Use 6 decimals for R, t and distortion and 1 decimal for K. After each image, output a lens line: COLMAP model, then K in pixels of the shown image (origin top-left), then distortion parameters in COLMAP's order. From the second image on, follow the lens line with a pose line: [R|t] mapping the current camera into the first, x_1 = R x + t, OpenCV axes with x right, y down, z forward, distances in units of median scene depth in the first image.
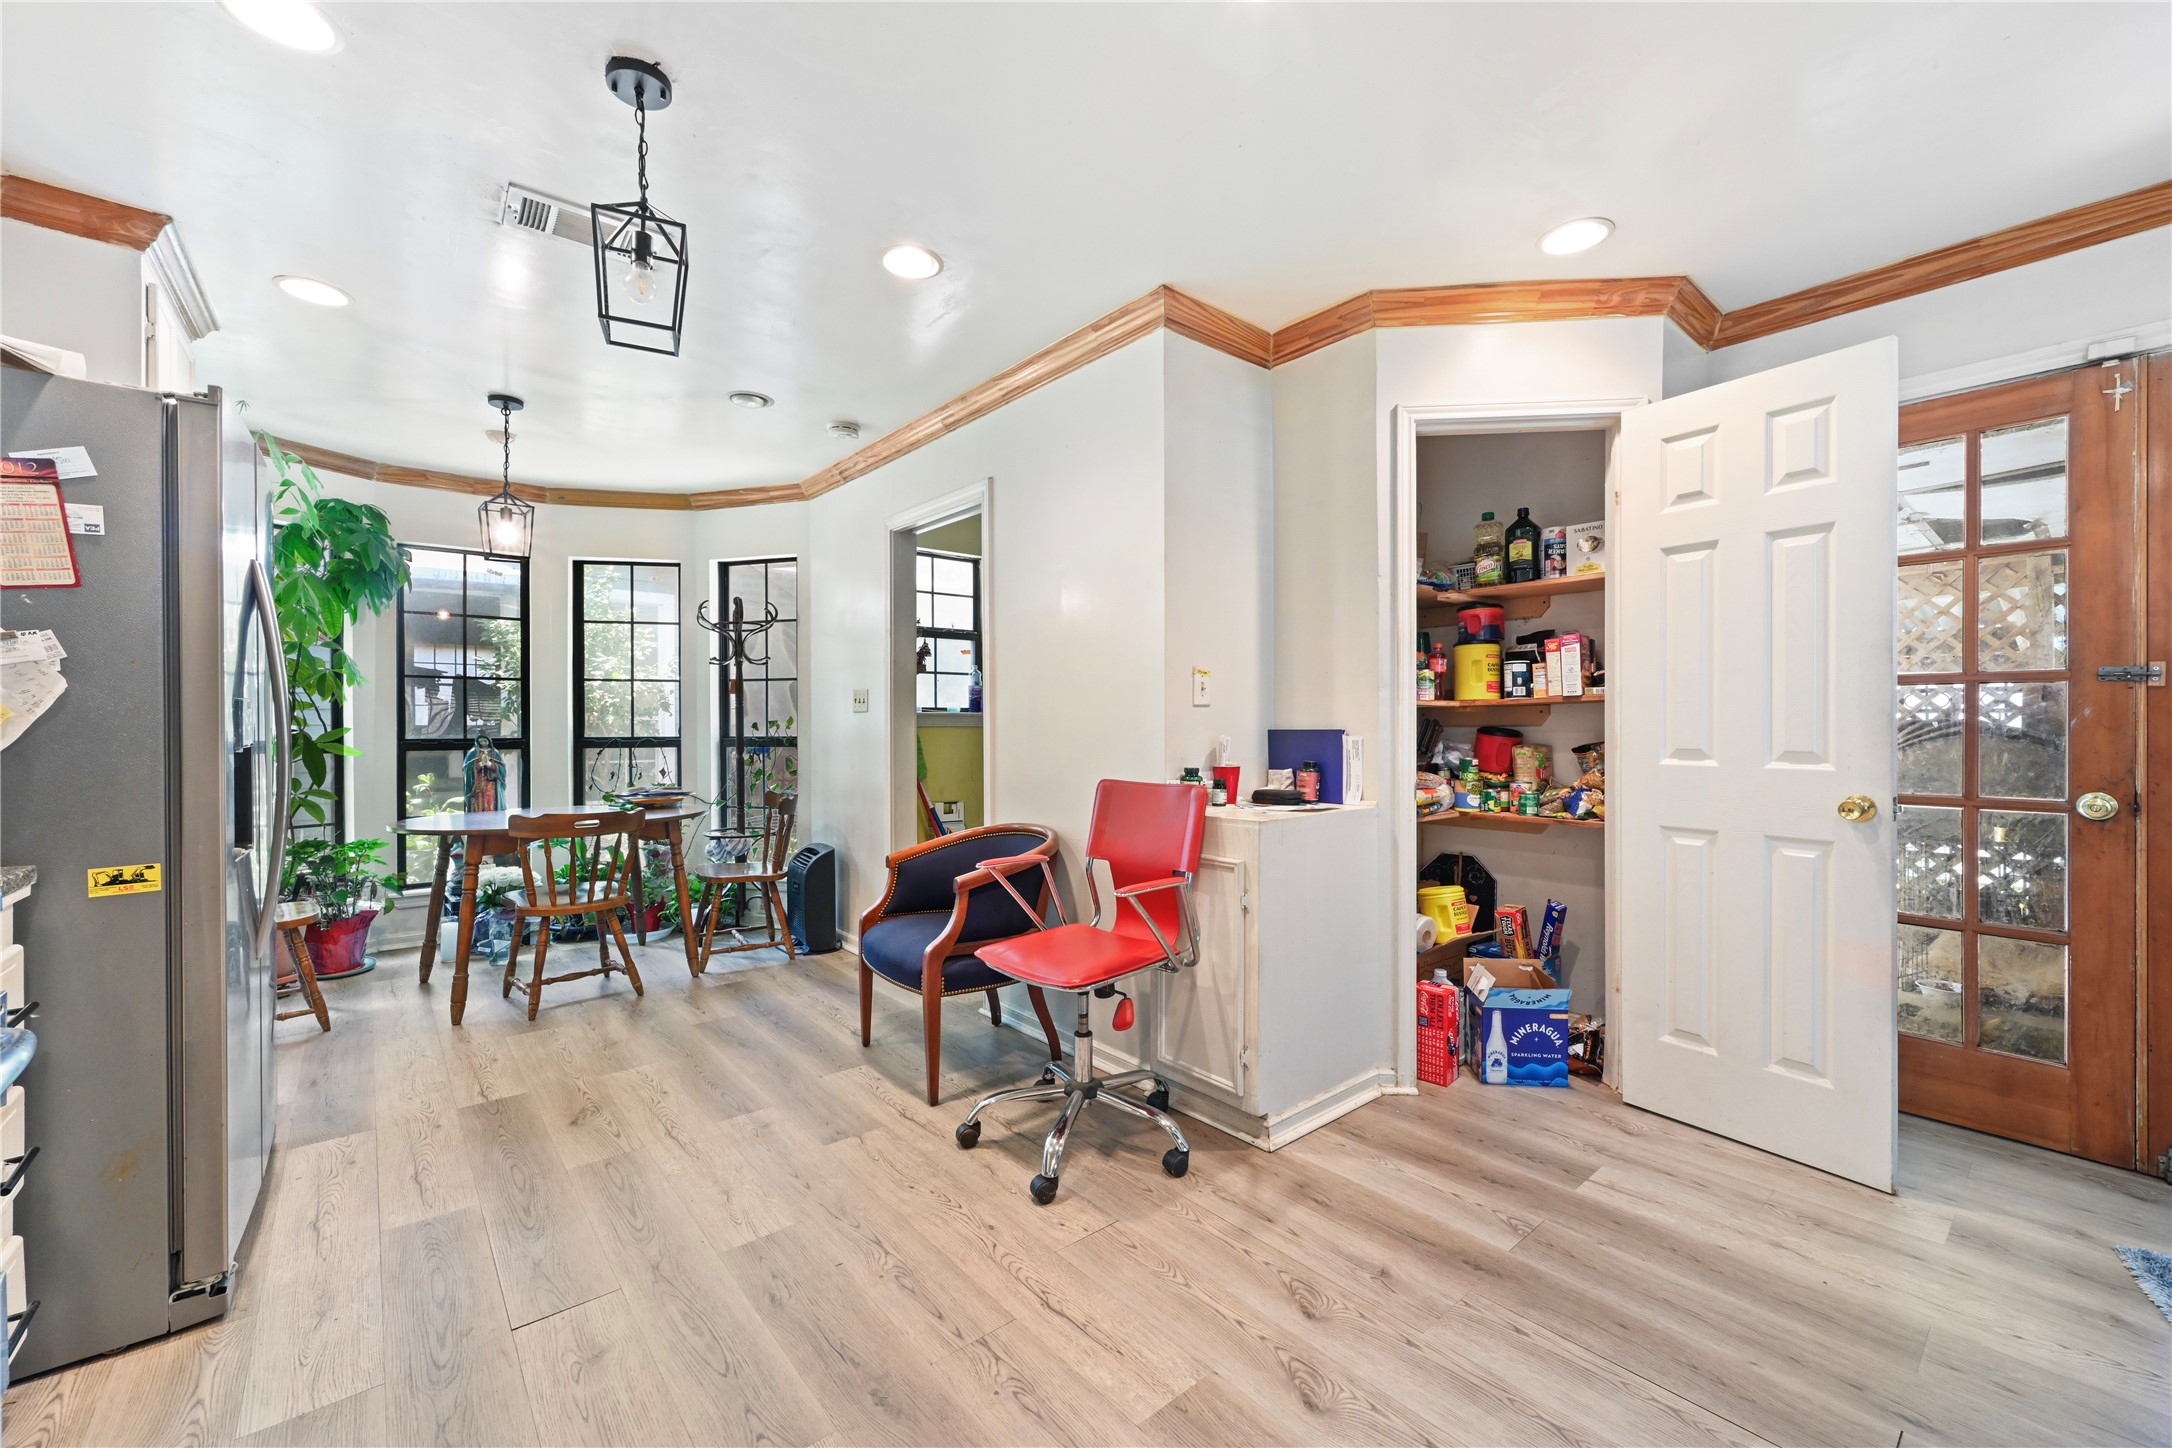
lens RADIAL K [[860.2, 0, 1090.8], [0, 860.2, 727.7], [0, 0, 1]] dist [-0.001049, 0.000463]
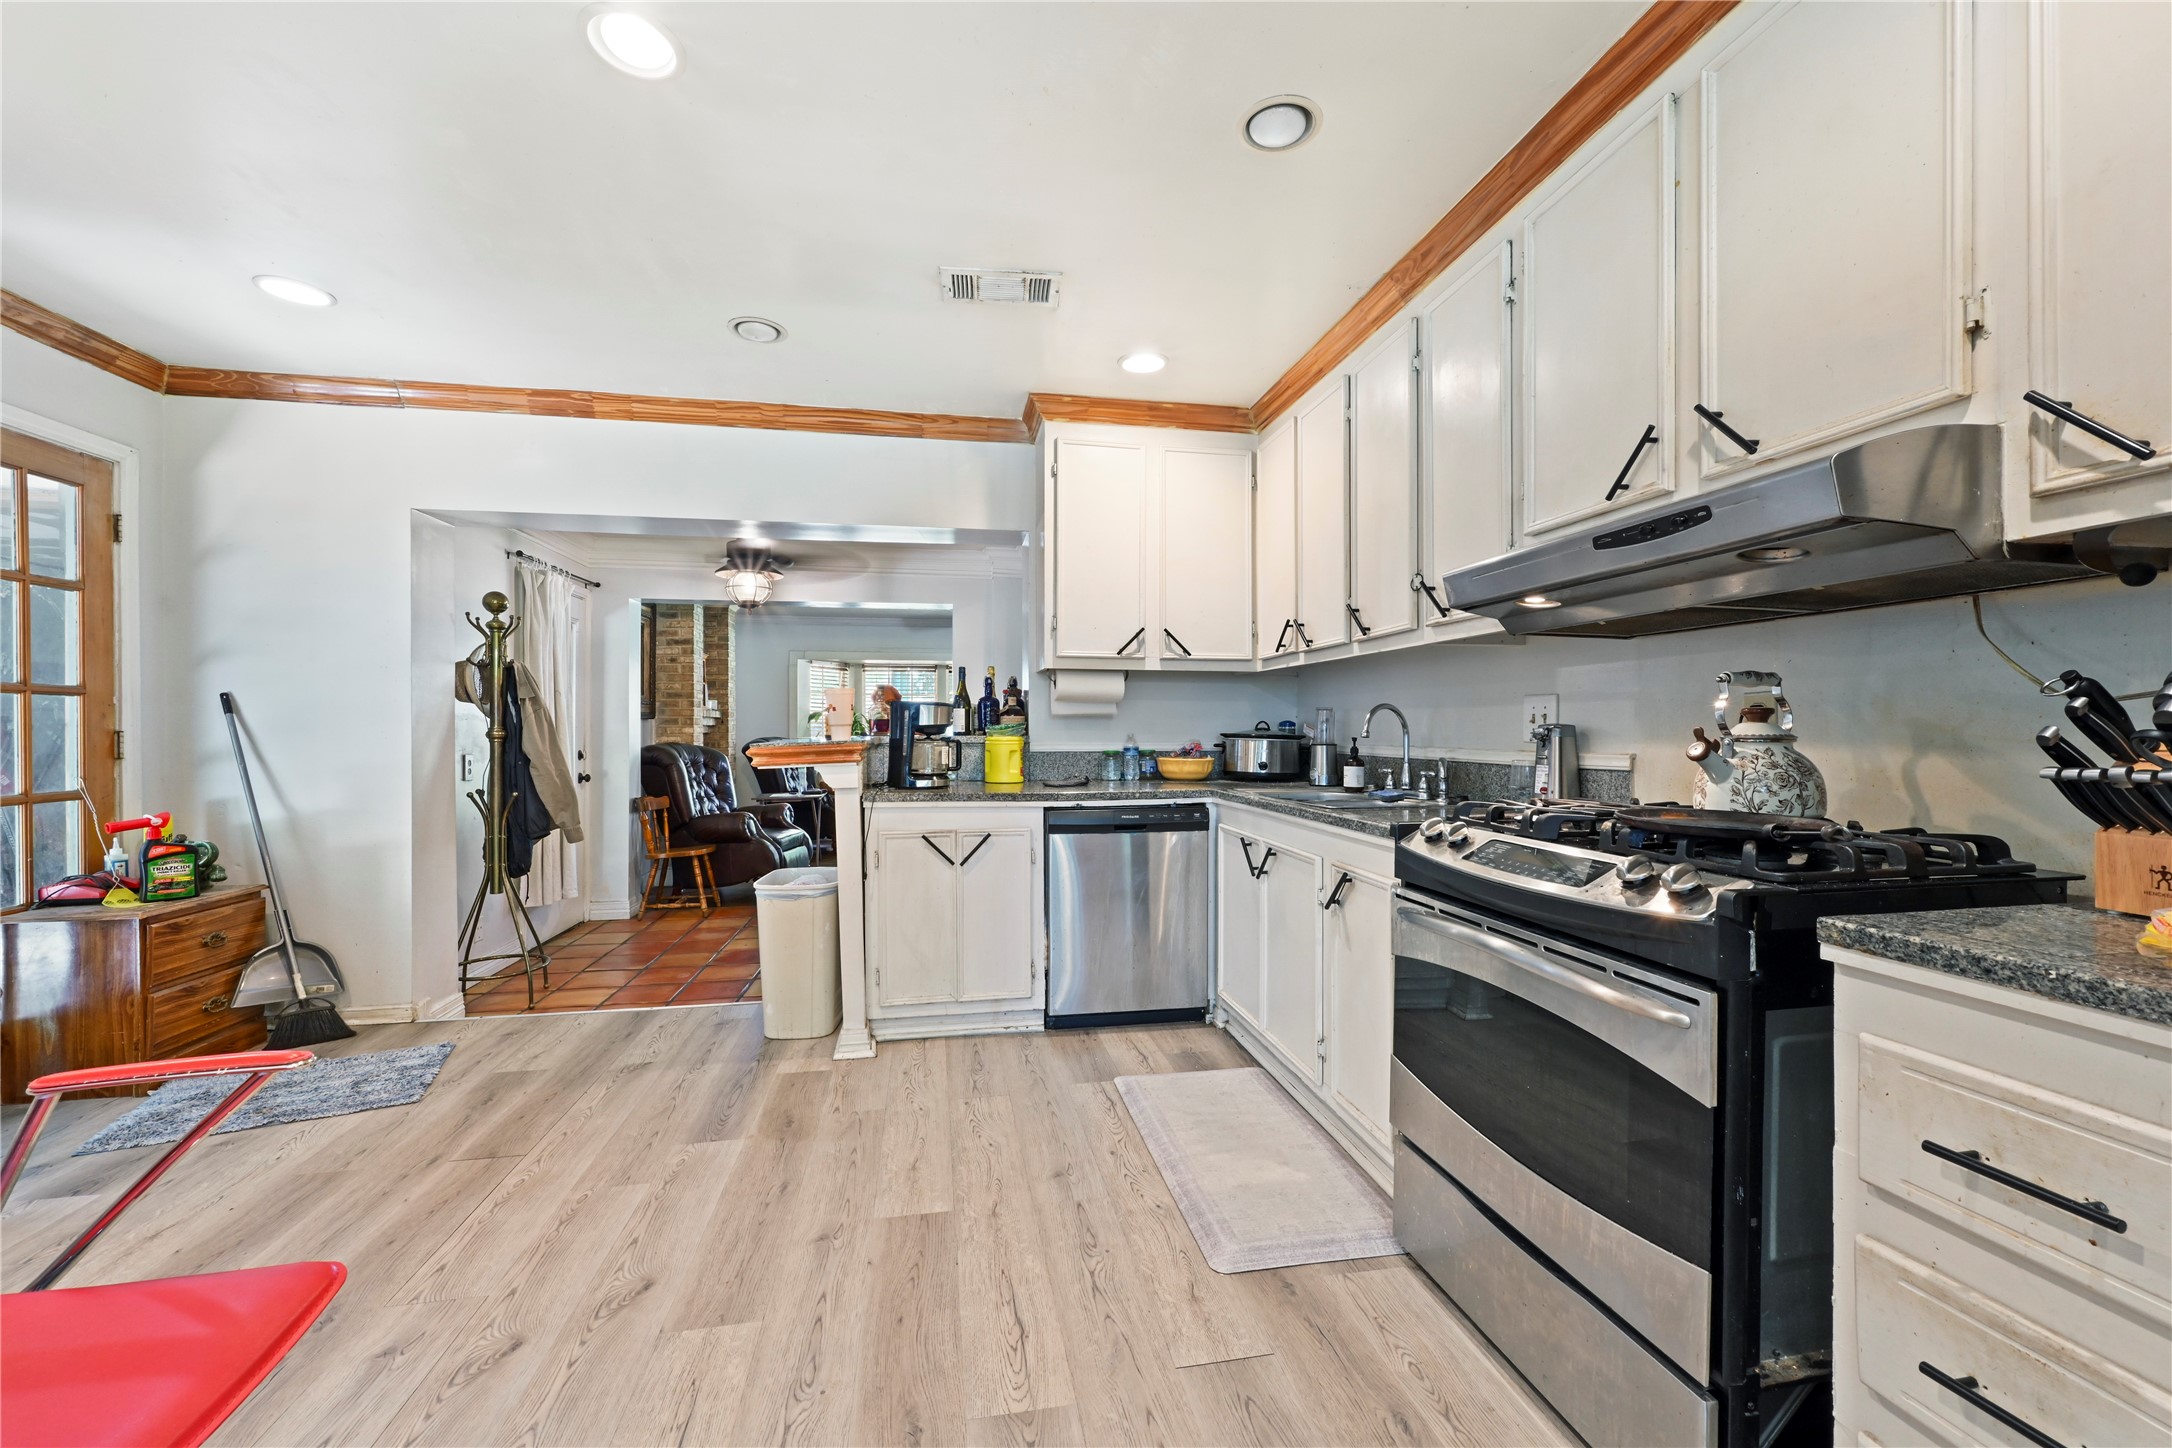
lens RADIAL K [[862.6, 0, 1090.9], [0, 862.6, 734.0], [0, 0, 1]] dist [-0.000889, -0.000046]
pose [[-0.869305, 0.001390, 0.494273, -0.309118], [0.004383, 0.999978, 0.004897, 0.000154], [-0.494256, 0.006423, -0.869293, 0.601786]]
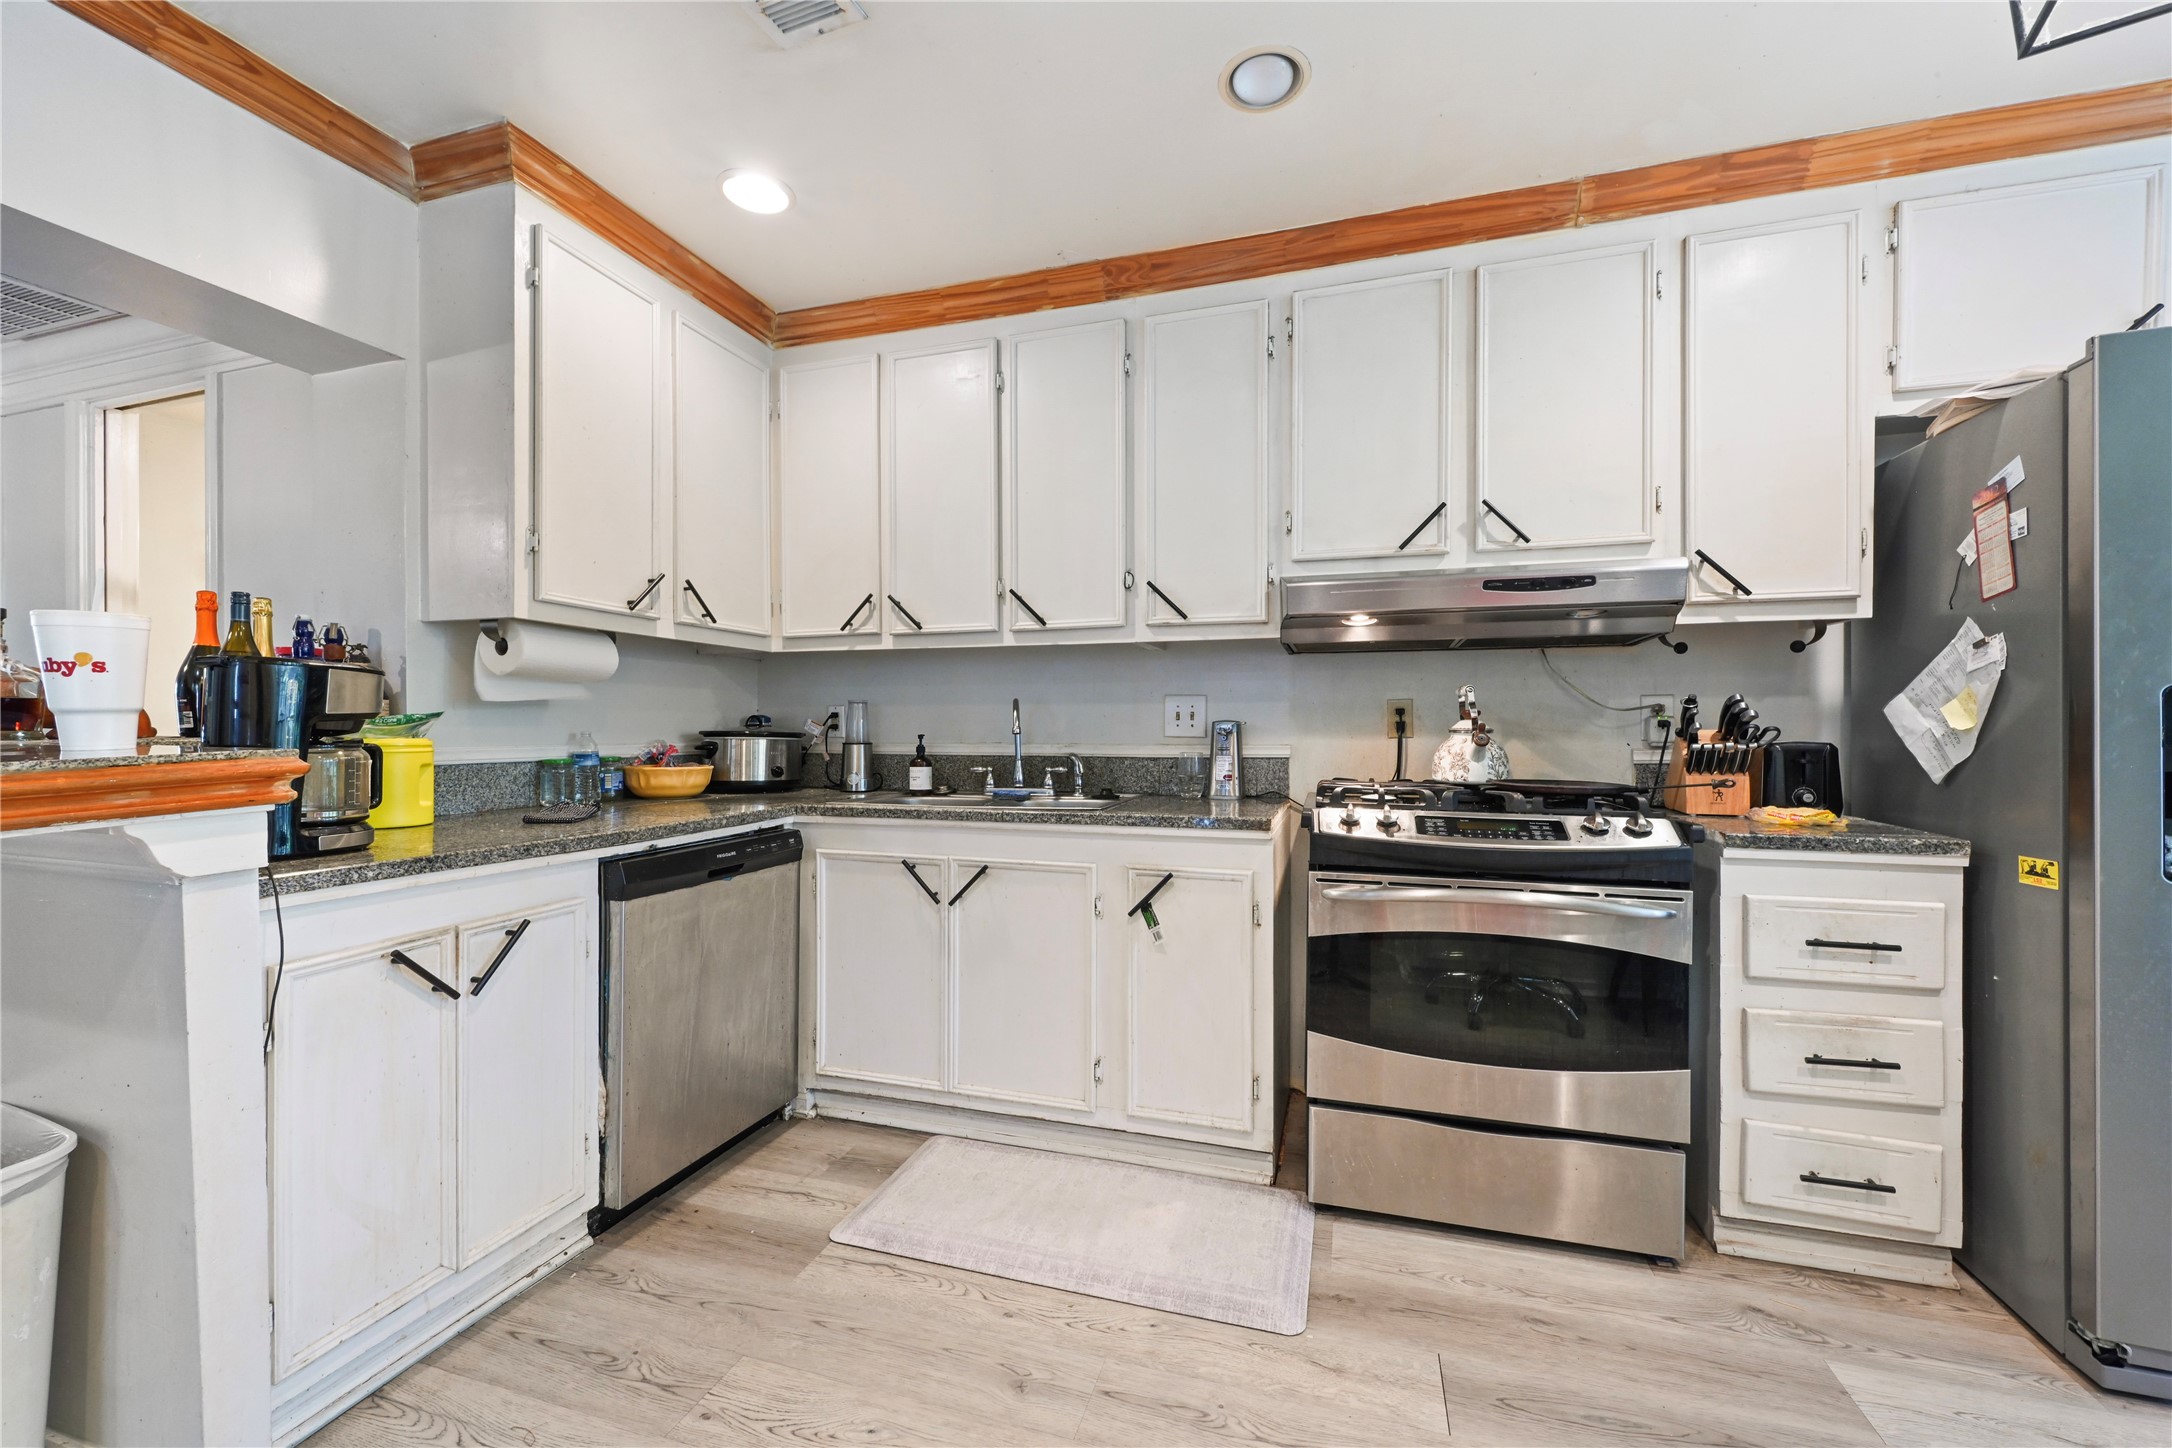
lens RADIAL K [[860.2, 0, 1090.8], [0, 860.2, 727.7], [0, 0, 1]] dist [-0.001049, 0.000463]
pose [[-0.841256, 0.004461, -0.540618, 0.132637], [0.002808, 0.999989, 0.003881, 0.000272], [0.540629, 0.001747, -0.841259, 0.468056]]
